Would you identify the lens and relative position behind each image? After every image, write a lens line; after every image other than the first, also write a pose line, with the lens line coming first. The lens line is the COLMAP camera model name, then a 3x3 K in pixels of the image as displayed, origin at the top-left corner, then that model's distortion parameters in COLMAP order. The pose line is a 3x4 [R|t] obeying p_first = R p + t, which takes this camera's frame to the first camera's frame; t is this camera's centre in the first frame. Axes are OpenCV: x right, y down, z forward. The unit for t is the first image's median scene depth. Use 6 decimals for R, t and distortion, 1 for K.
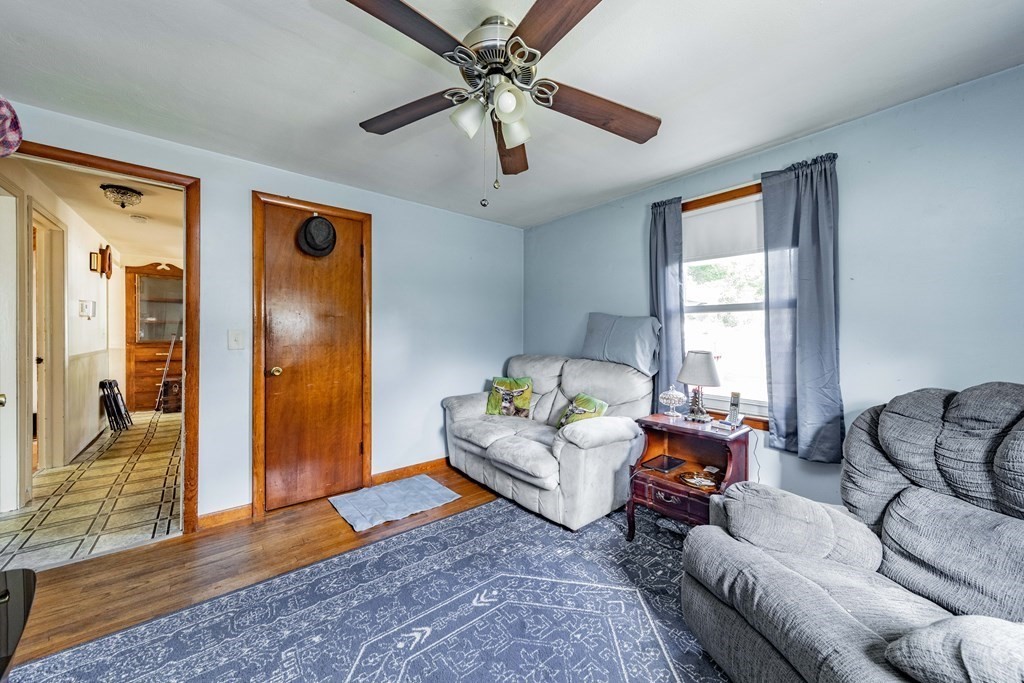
lens RADIAL K [[358.0, 0, 505.6], [0, 358.0, 338.1], [0, 0, 1]] dist [0.006628, 0.000021]
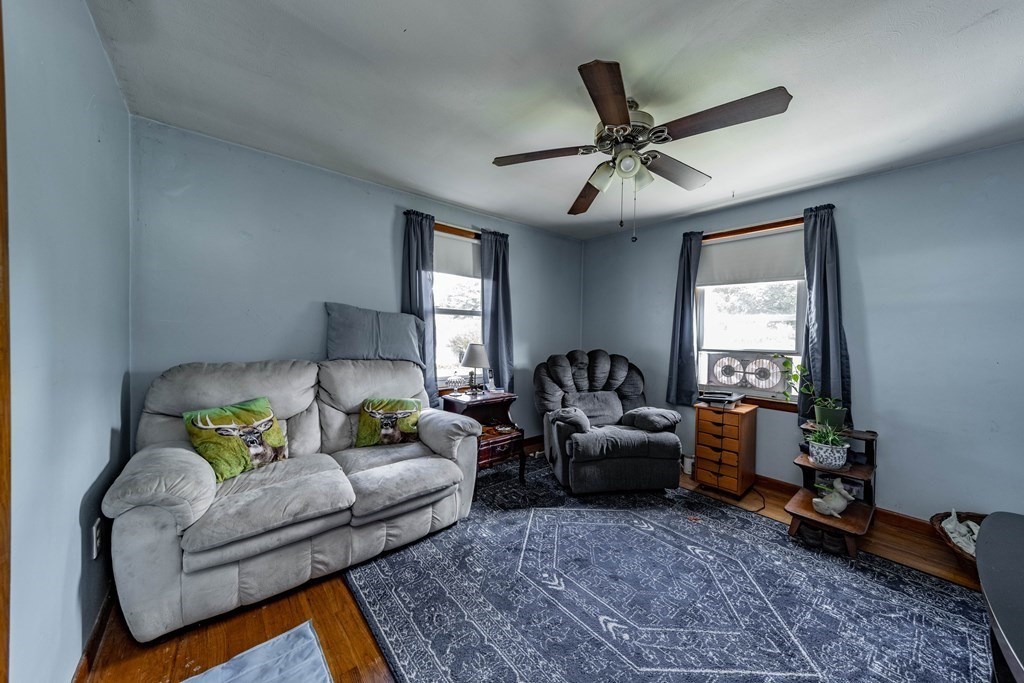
lens RADIAL K [[351.4, 0, 515.2], [0, 351.4, 339.7], [0, 0, 1]] dist [0.002004, 0.000054]
pose [[-0.002548, -0.024859, 0.999688, -0.810557], [-0.008180, 0.999658, 0.024838, -0.014310], [-0.999963, -0.008114, -0.002750, 0.840128]]
